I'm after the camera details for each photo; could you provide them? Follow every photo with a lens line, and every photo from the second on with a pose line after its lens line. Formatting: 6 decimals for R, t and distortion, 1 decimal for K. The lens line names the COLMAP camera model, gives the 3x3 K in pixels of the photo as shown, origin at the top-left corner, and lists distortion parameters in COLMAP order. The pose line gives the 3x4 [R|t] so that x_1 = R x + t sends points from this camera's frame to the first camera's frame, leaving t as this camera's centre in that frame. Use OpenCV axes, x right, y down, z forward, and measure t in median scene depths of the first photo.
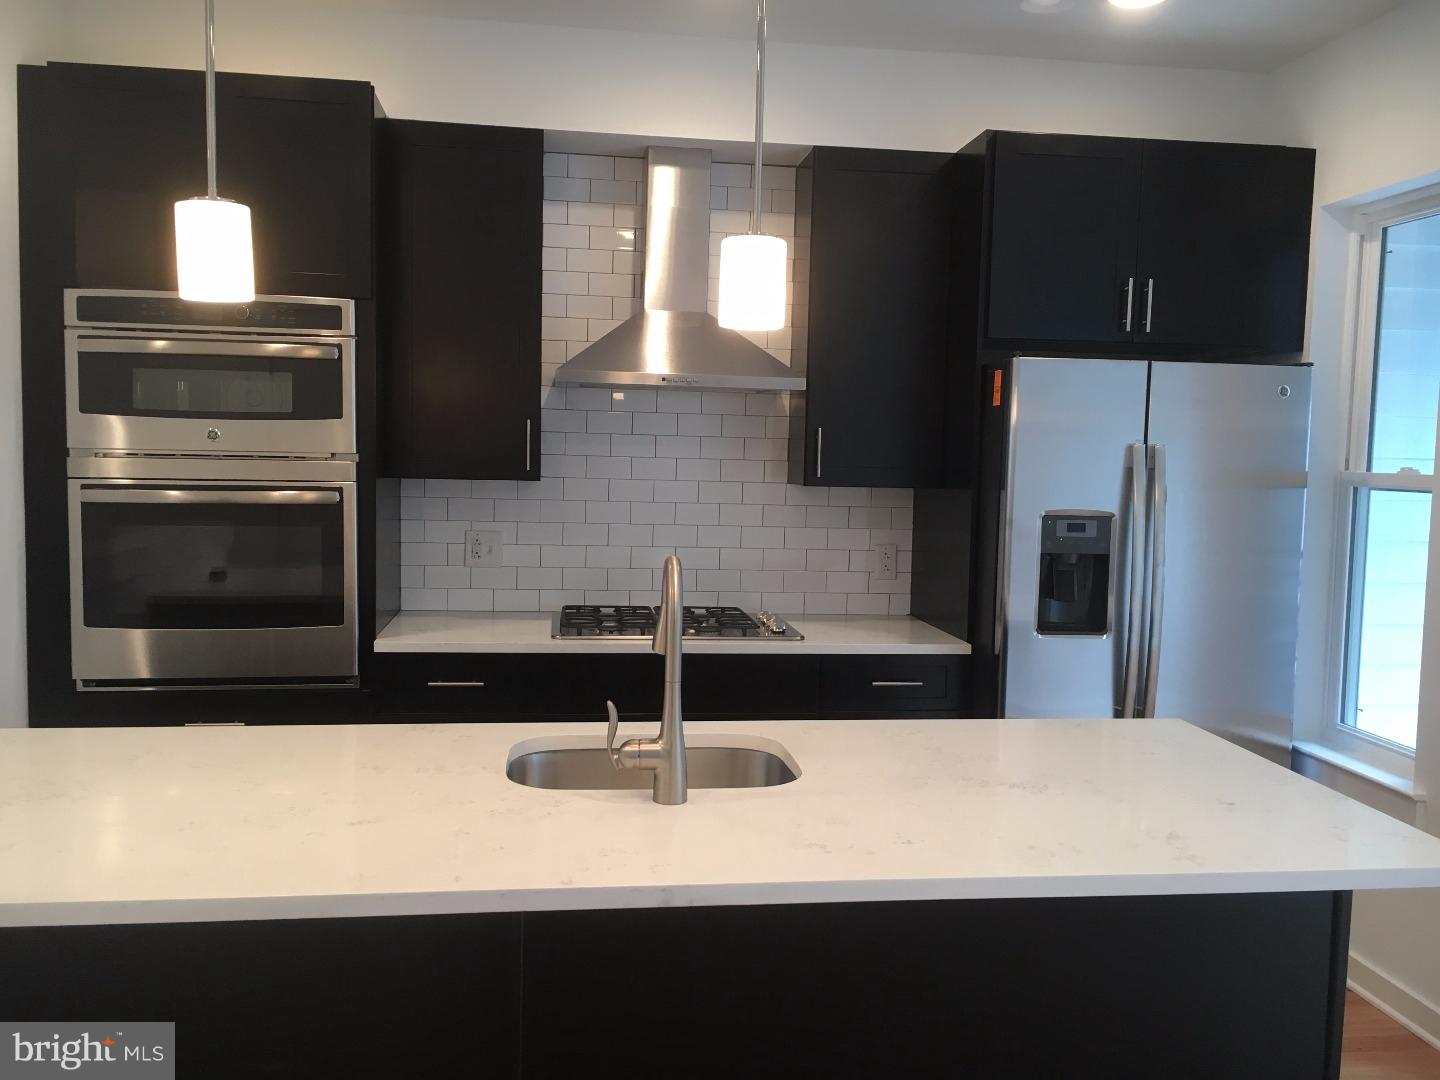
lens RADIAL K [[1233.1, 0, 717.7], [0, 1233.1, 540.4], [0, 0, 1]] dist [0.079228, -0.125023]
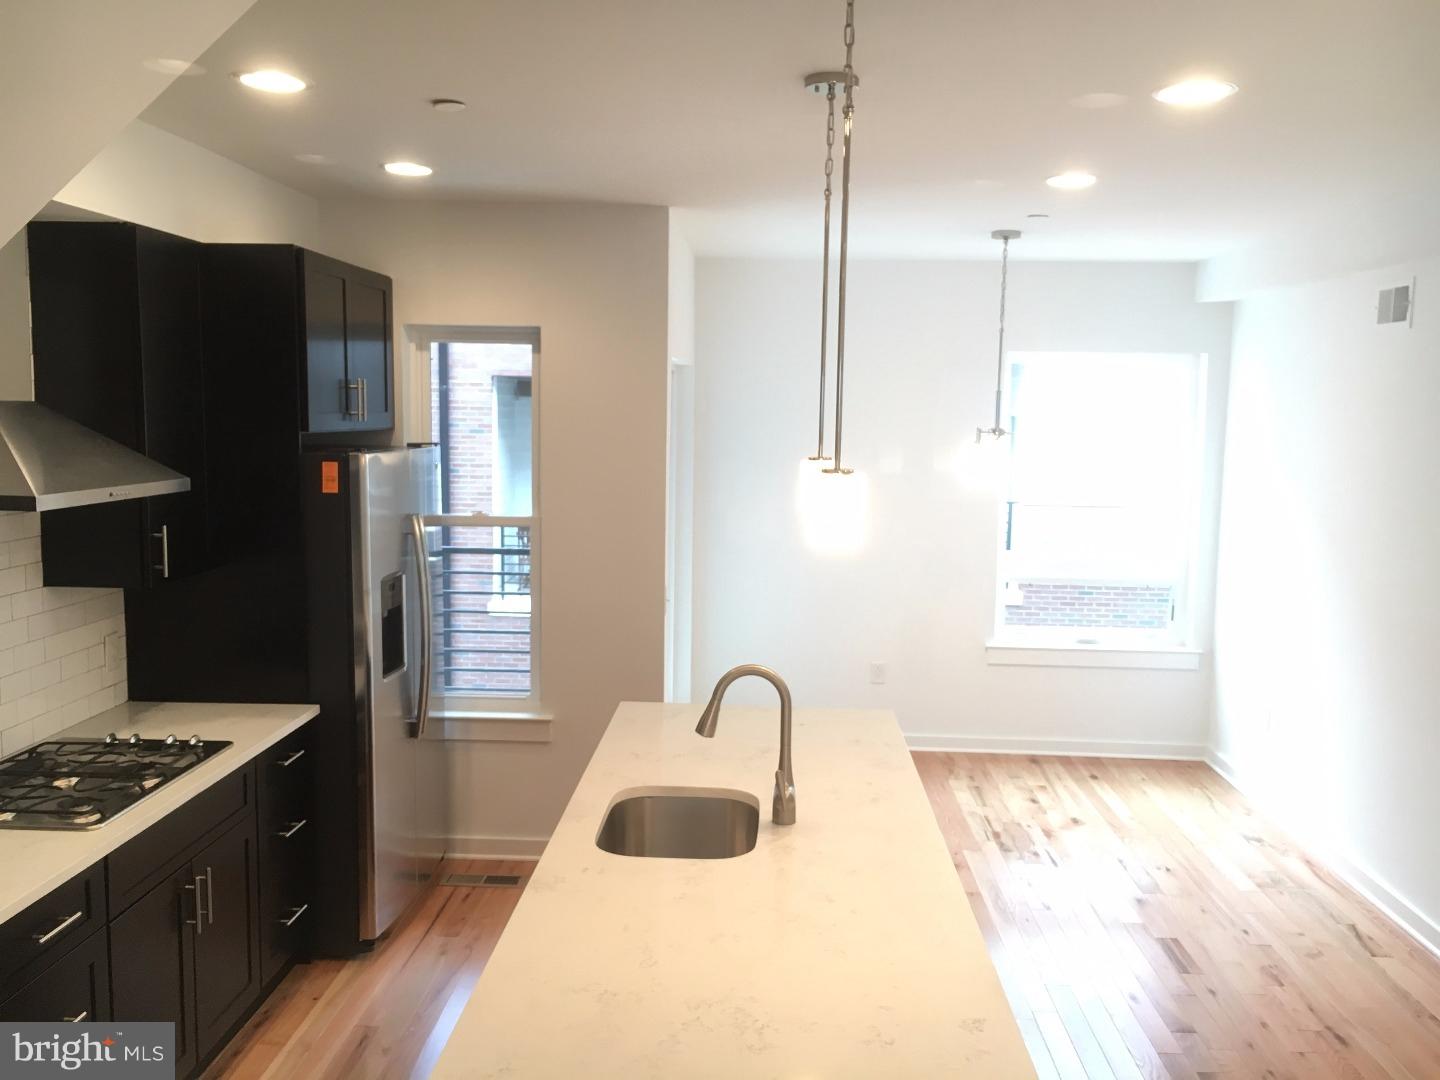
lens RADIAL K [[1233.1, 0, 717.7], [0, 1233.1, 540.4], [0, 0, 1]] dist [0.079228, -0.125023]
pose [[0.183442, -0.122699, 0.975343, -0.867911], [0.069273, 0.991327, 0.111681, -0.176969], [-0.980587, 0.047078, 0.190351, 0.463931]]
